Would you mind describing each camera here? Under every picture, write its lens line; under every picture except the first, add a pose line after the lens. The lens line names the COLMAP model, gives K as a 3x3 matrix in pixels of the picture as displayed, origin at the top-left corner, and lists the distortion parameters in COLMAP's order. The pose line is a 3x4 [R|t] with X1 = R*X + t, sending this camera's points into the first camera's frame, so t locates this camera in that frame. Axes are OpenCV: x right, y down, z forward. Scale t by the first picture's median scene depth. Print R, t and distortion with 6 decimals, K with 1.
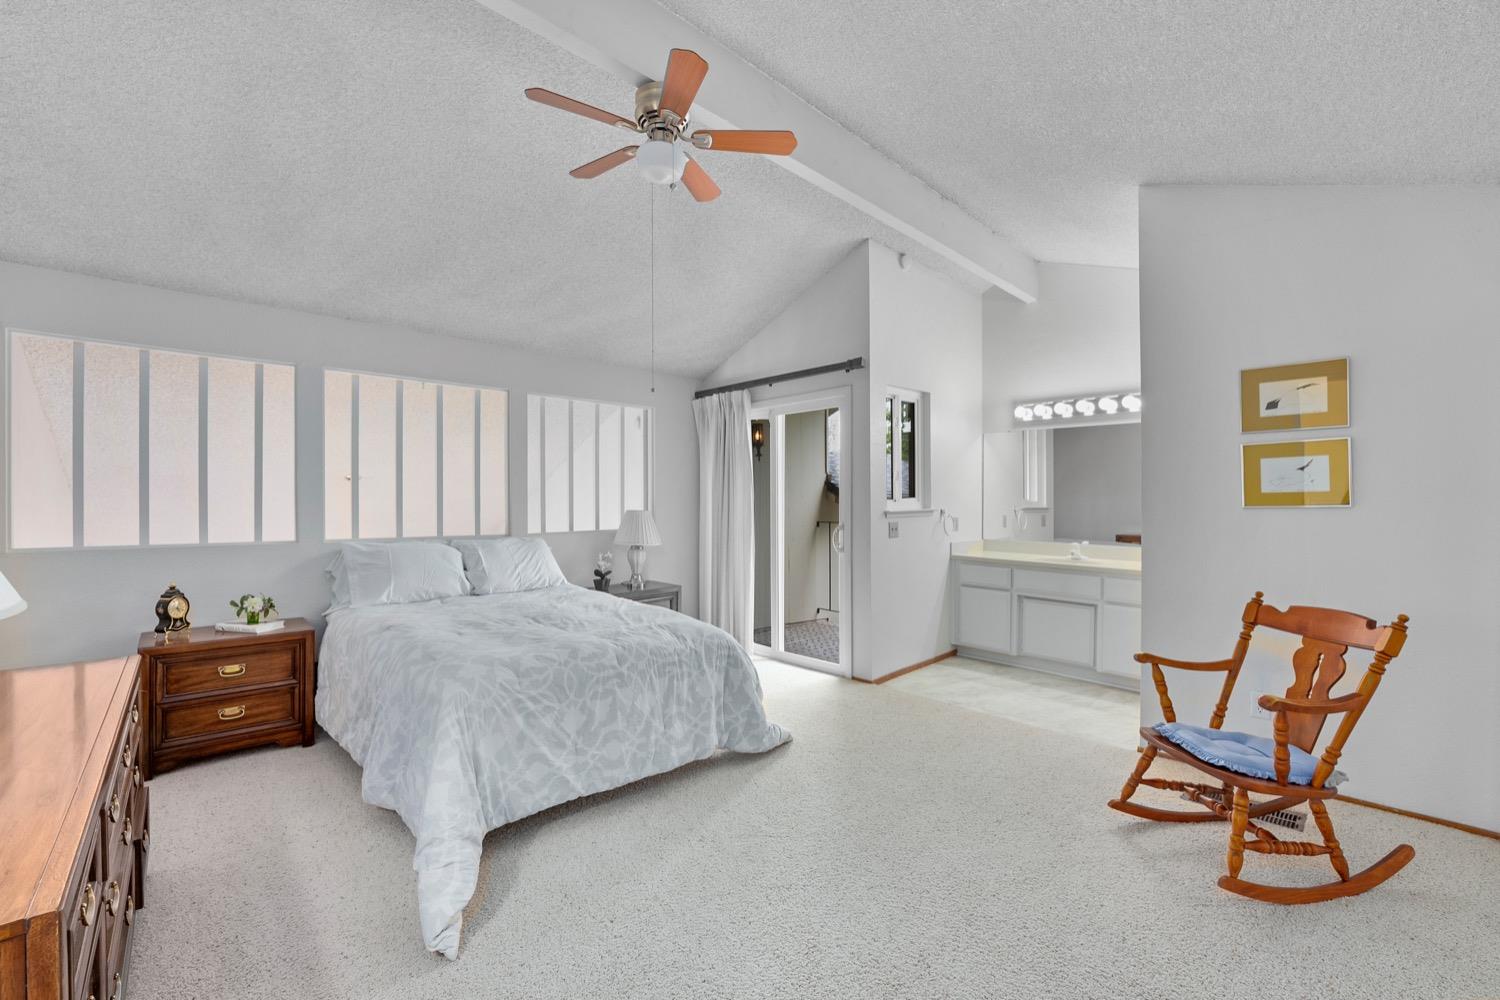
lens RADIAL K [[607.5, 0, 741.4], [0, 607.5, 508.1], [0, 0, 1]] dist [-0.008625, -0.000295]
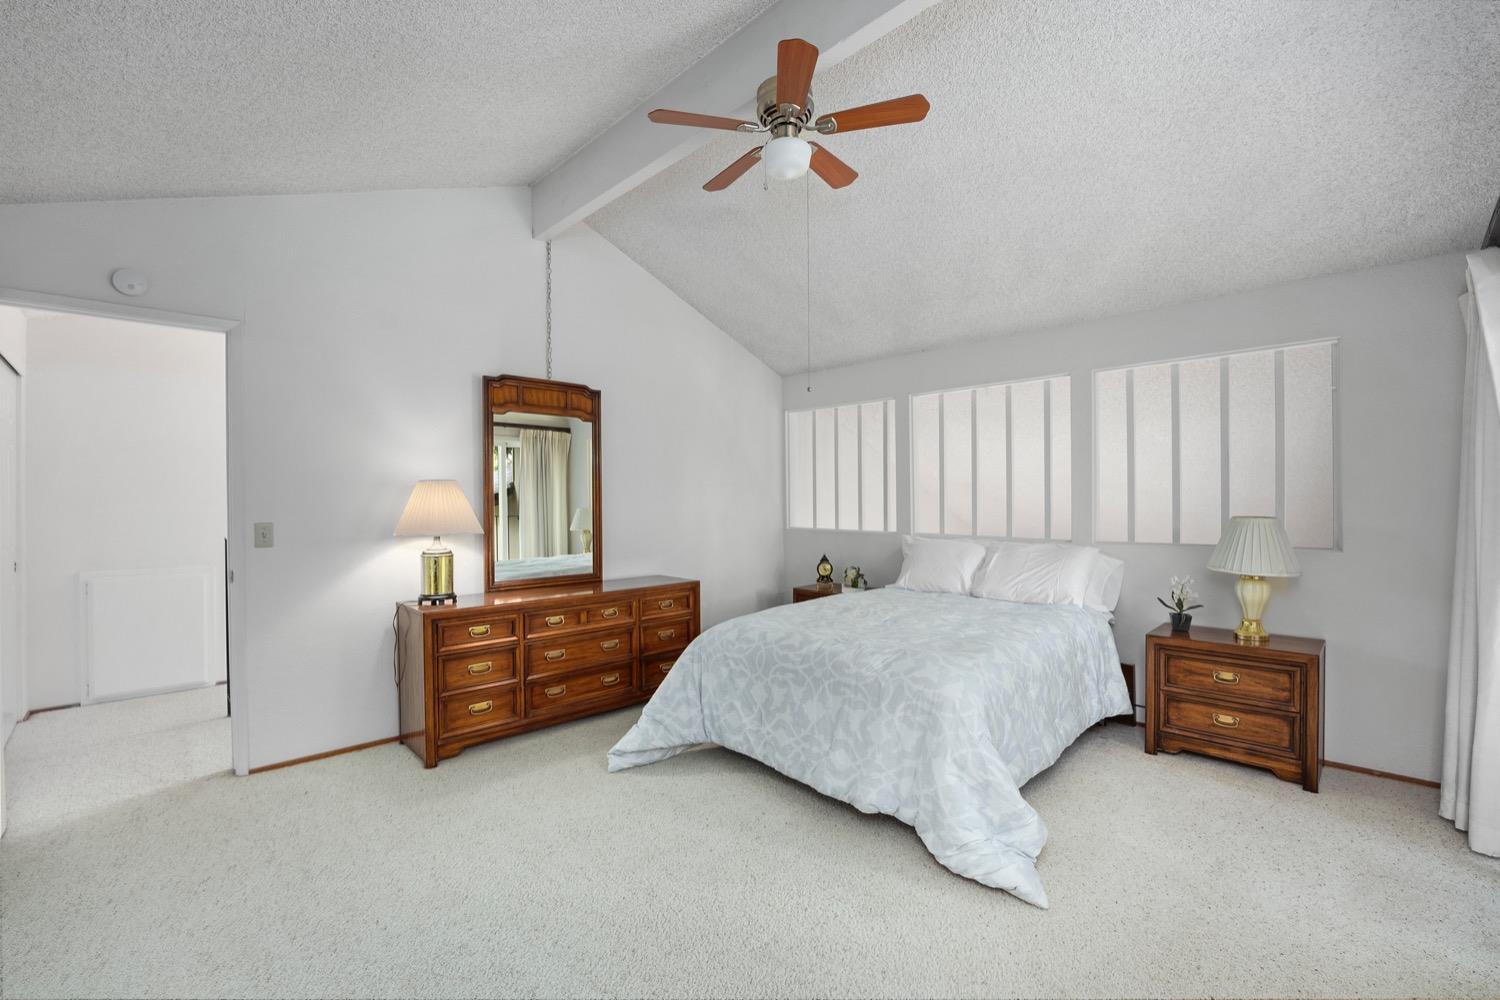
lens RADIAL K [[650.8, 0, 749.6], [0, 650.8, 499.0], [0, 0, 1]] dist [-0.012833, -0.001080]
pose [[0.010631, -0.000707, -0.999943, 0.815566], [-0.004348, 0.999990, -0.000753, -0.018530], [0.999934, 0.004356, 0.010628, 0.809912]]
